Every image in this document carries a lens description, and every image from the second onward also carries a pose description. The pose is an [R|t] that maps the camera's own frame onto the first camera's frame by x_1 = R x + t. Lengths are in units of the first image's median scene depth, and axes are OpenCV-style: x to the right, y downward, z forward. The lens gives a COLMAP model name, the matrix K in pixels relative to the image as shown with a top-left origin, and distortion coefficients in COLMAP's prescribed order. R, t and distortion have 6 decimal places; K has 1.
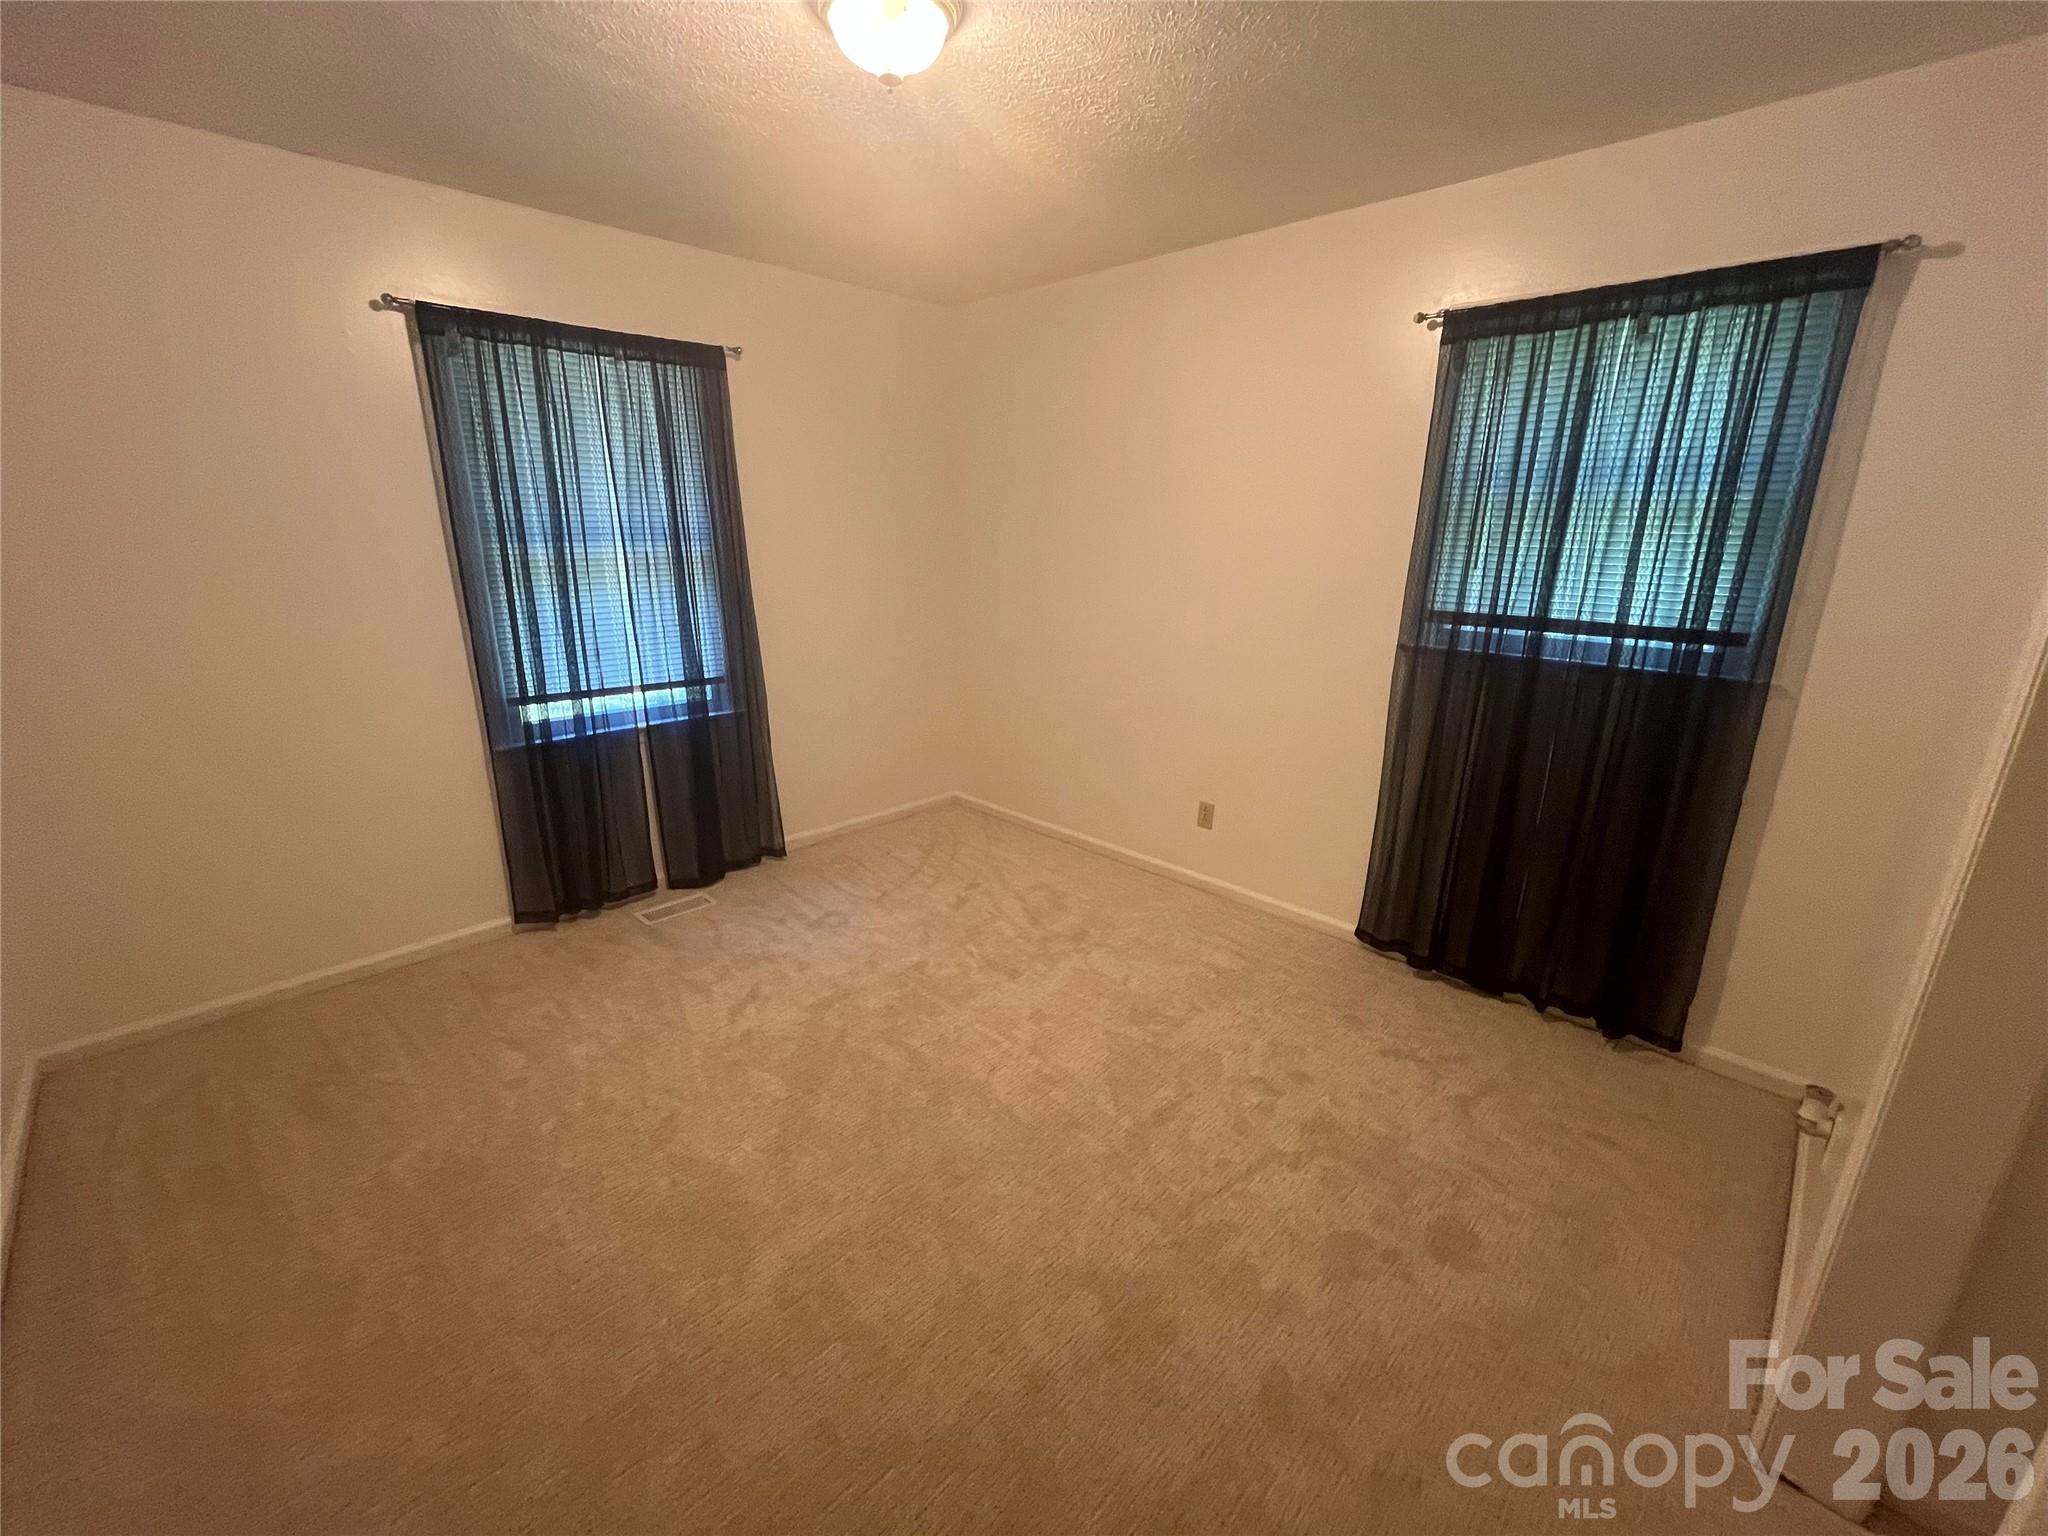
lens RADIAL K [[841.3, 0, 1013.1], [0, 841.3, 766.8], [0, 0, 1]] dist [-0.004391, 0.000311]
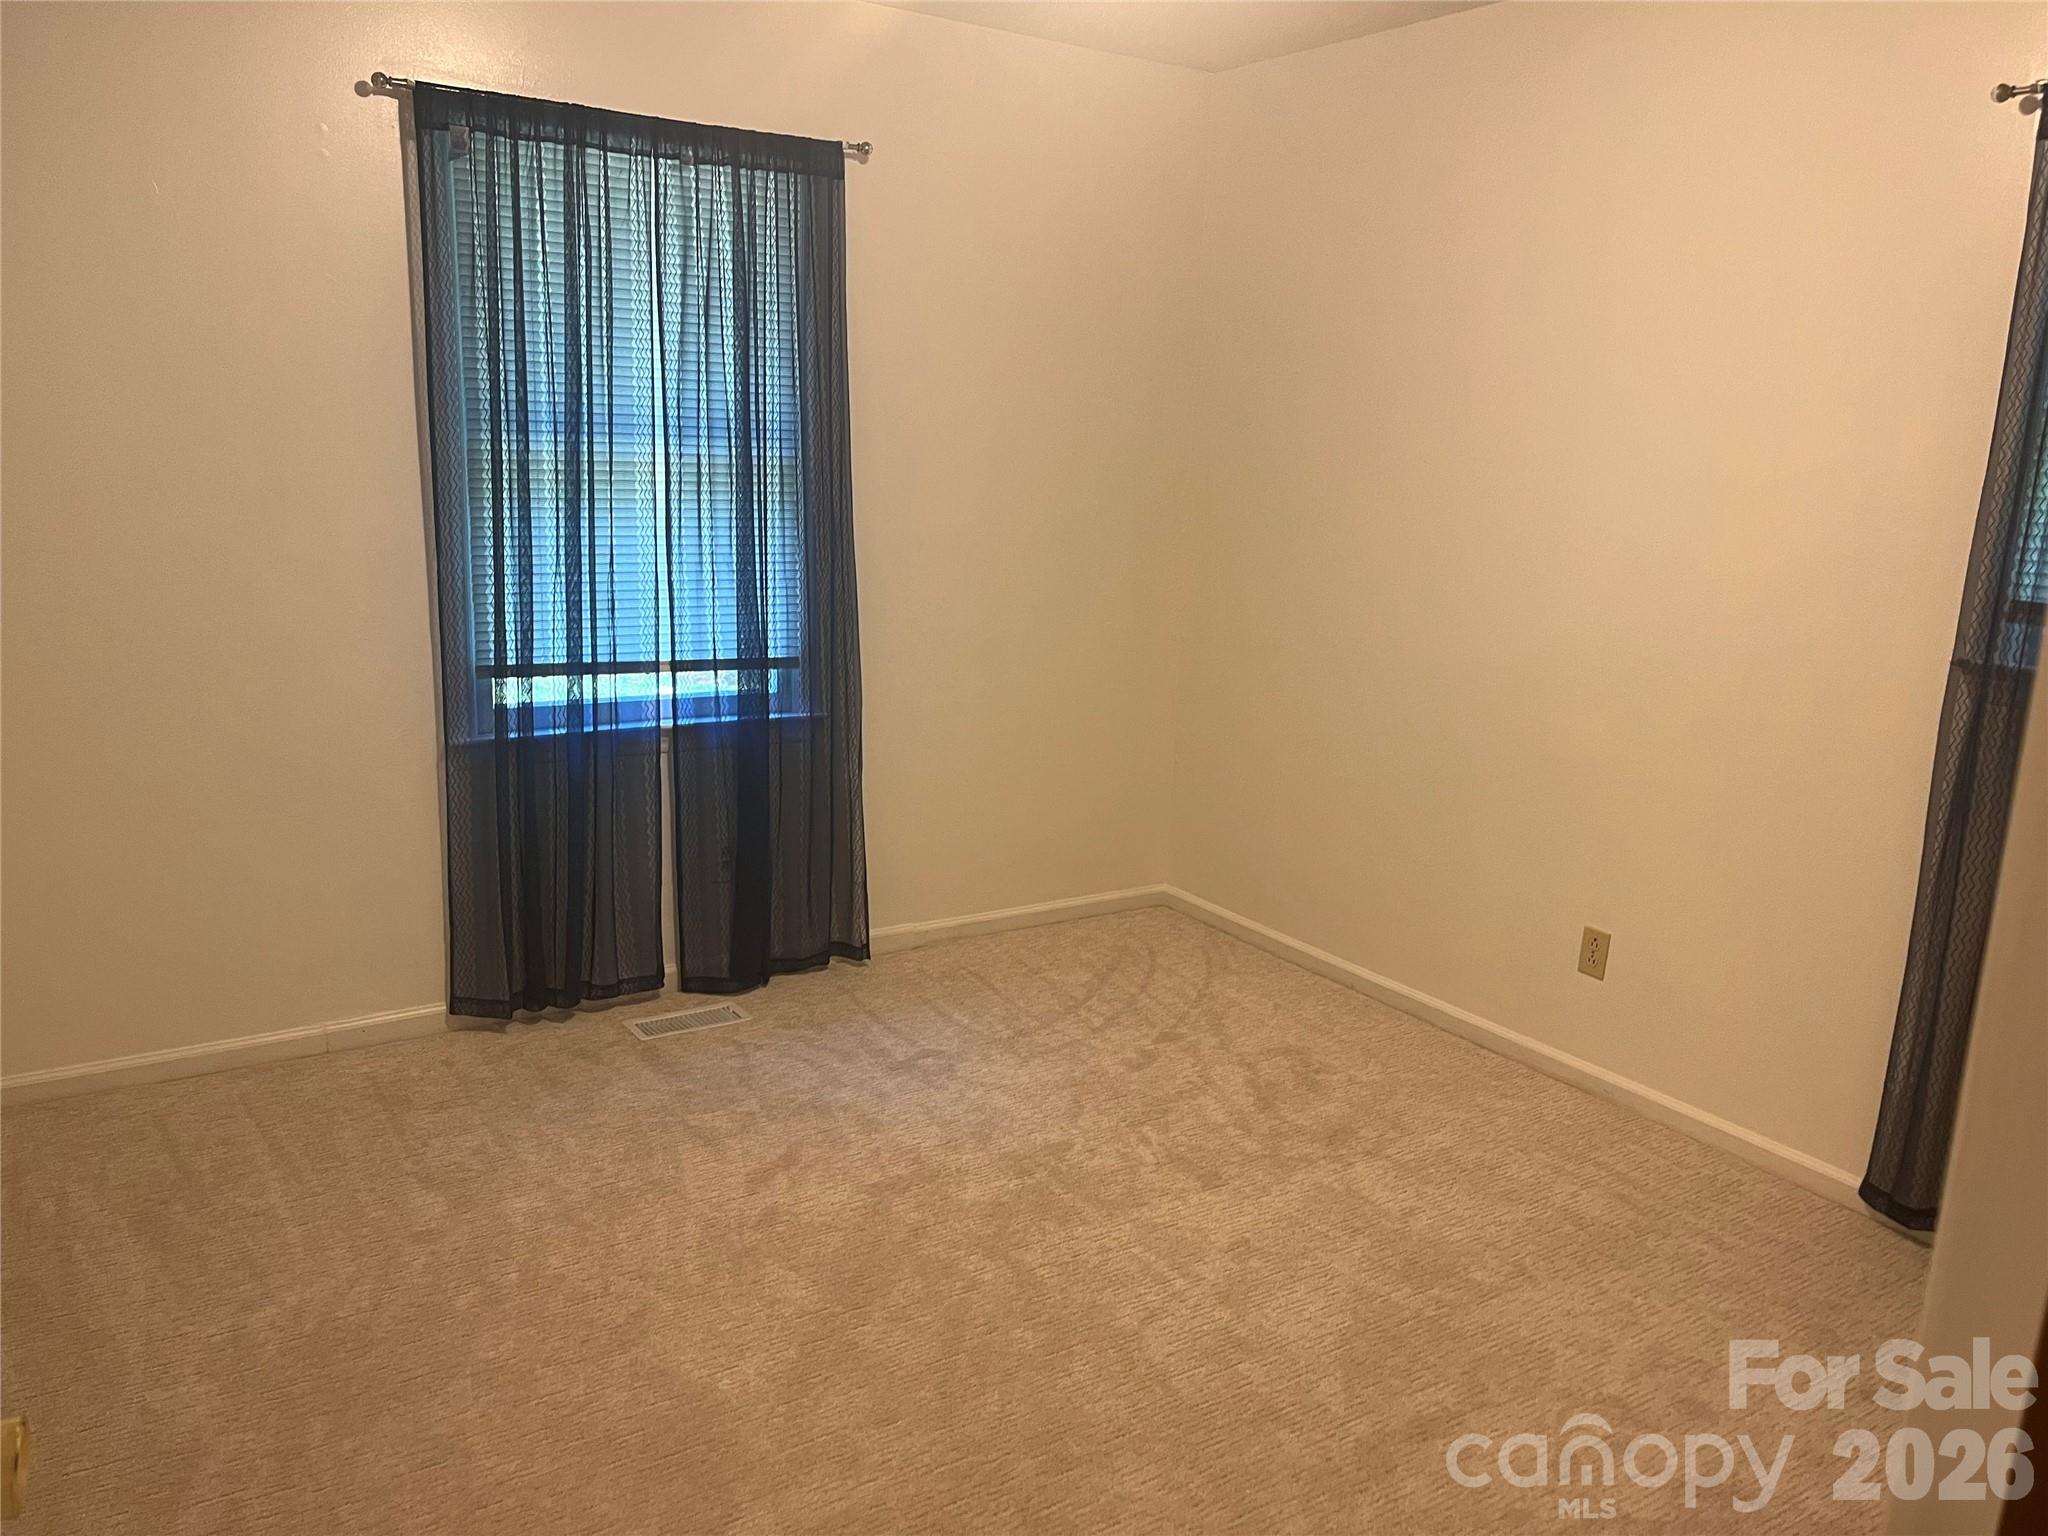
lens RADIAL K [[1574.9, 0, 1023.6], [0, 1574.9, 769.0], [0, 0, 1]] dist [0.060546, -0.081459]
pose [[0.977728, 0.071993, -0.197142, 0.066306], [-0.085852, 0.994335, -0.062670, 0.040016], [0.191514, 0.078199, 0.978370, -0.125032]]
